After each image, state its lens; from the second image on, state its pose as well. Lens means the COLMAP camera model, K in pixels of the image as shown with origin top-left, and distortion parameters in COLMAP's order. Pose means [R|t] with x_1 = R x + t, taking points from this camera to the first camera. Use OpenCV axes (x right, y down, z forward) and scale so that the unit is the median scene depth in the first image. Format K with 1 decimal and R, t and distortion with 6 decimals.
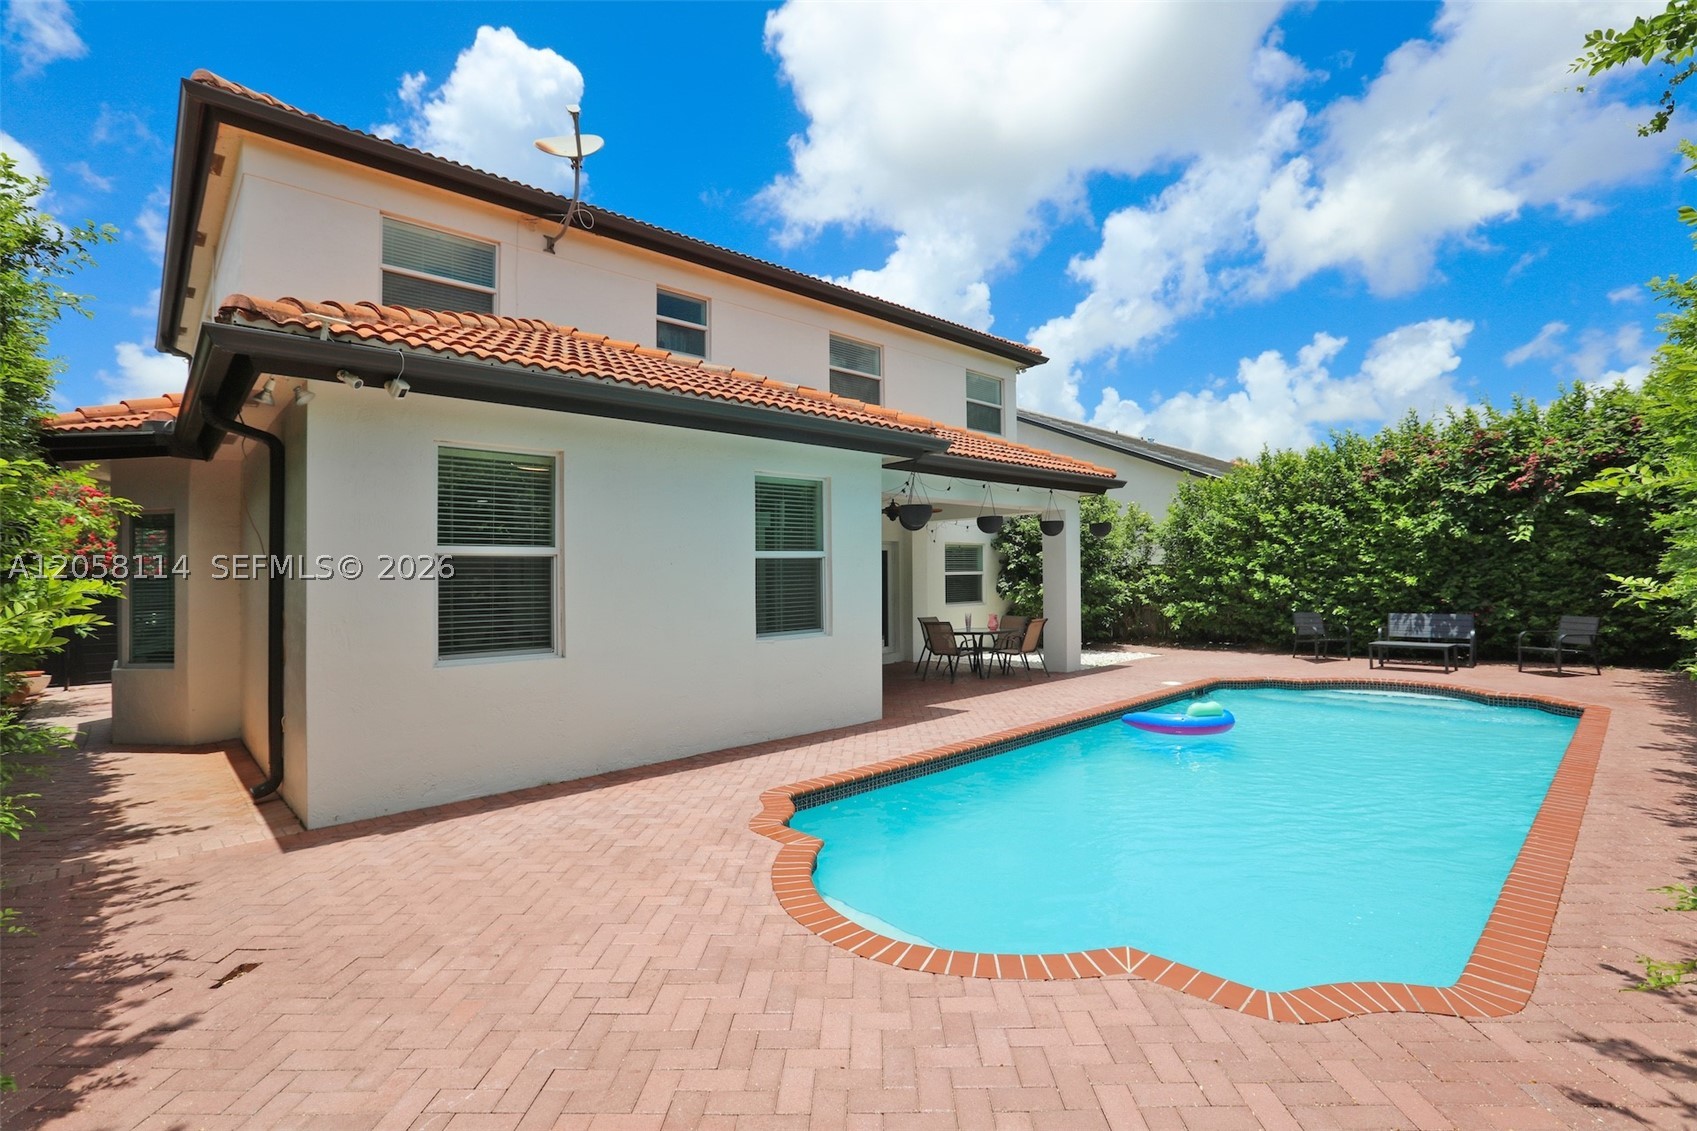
lens RADIAL K [[774.6, 0, 855.8], [0, 774.6, 567.3], [0, 0, 1]] dist [-0.011092, -0.000061]
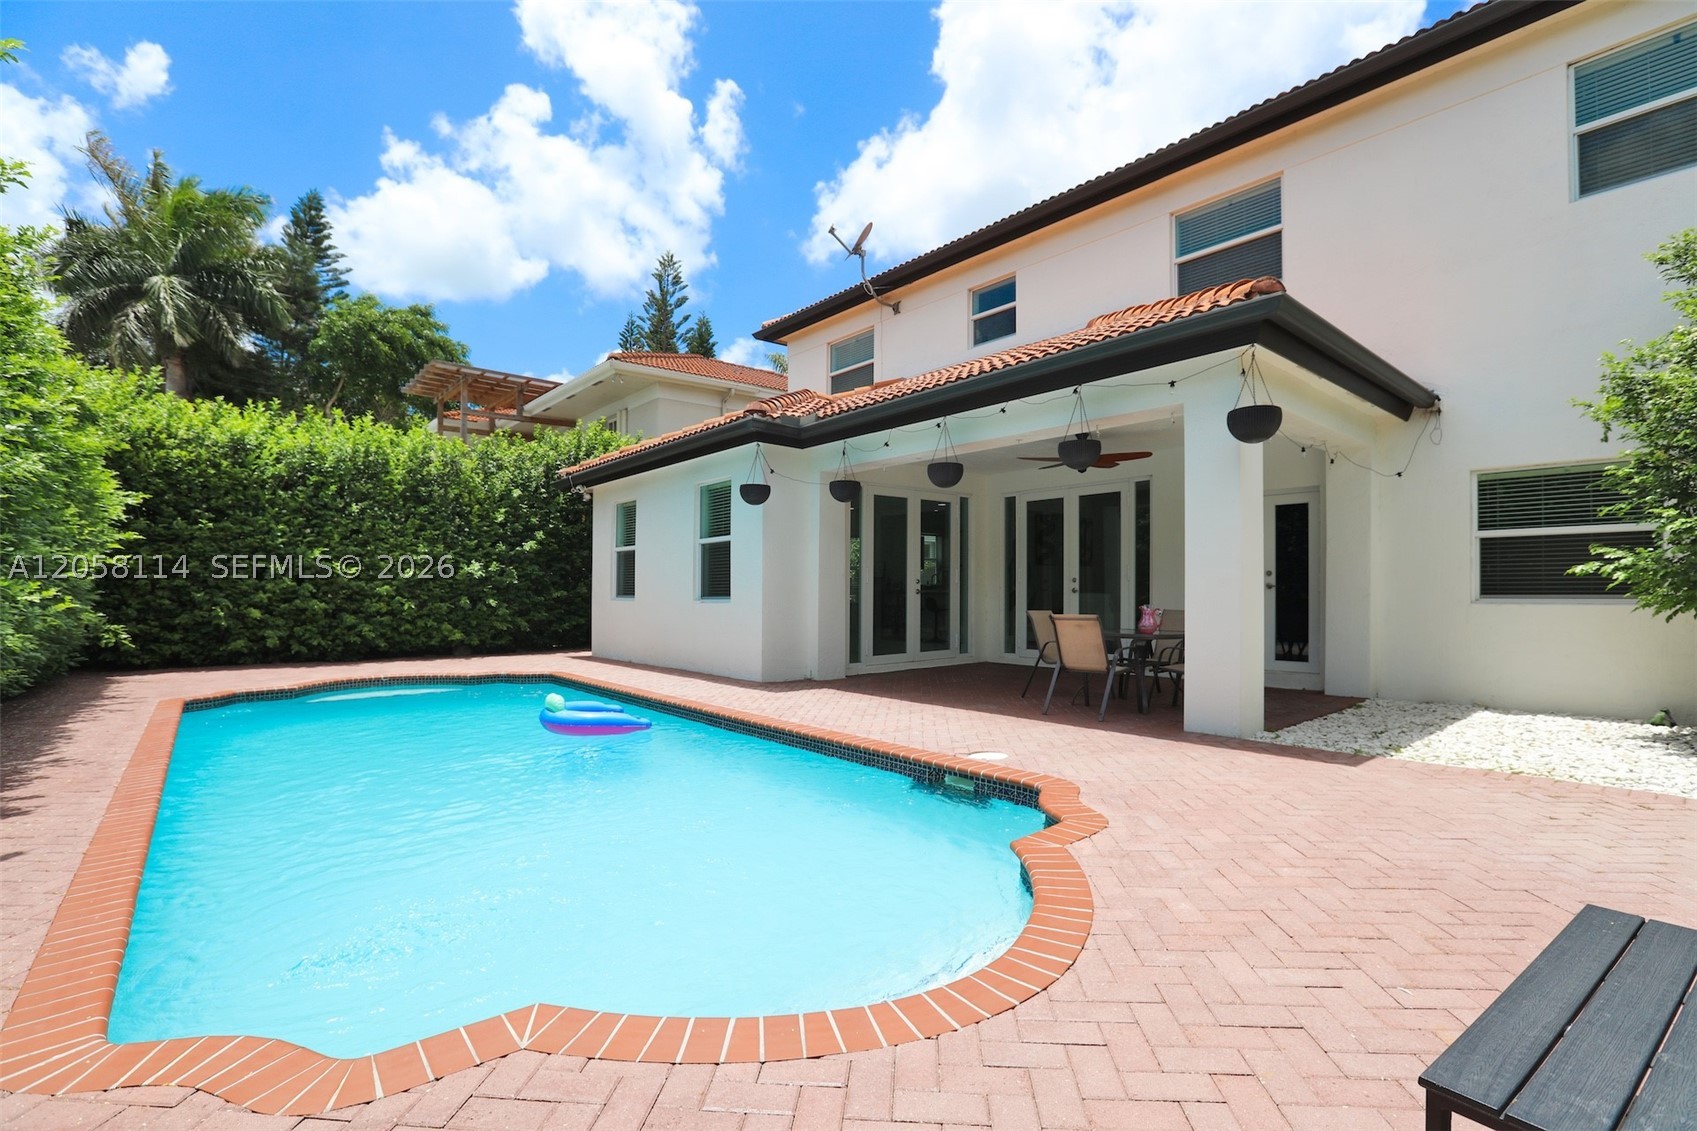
lens RADIAL K [[774.6, 0, 855.8], [0, 774.6, 567.3], [0, 0, 1]] dist [-0.011092, -0.000061]
pose [[-0.033948, 0.006182, -0.999404, 1.038669], [0.028491, 0.999580, 0.005215, 0.025064], [0.999017, -0.028297, -0.034110, 1.050352]]
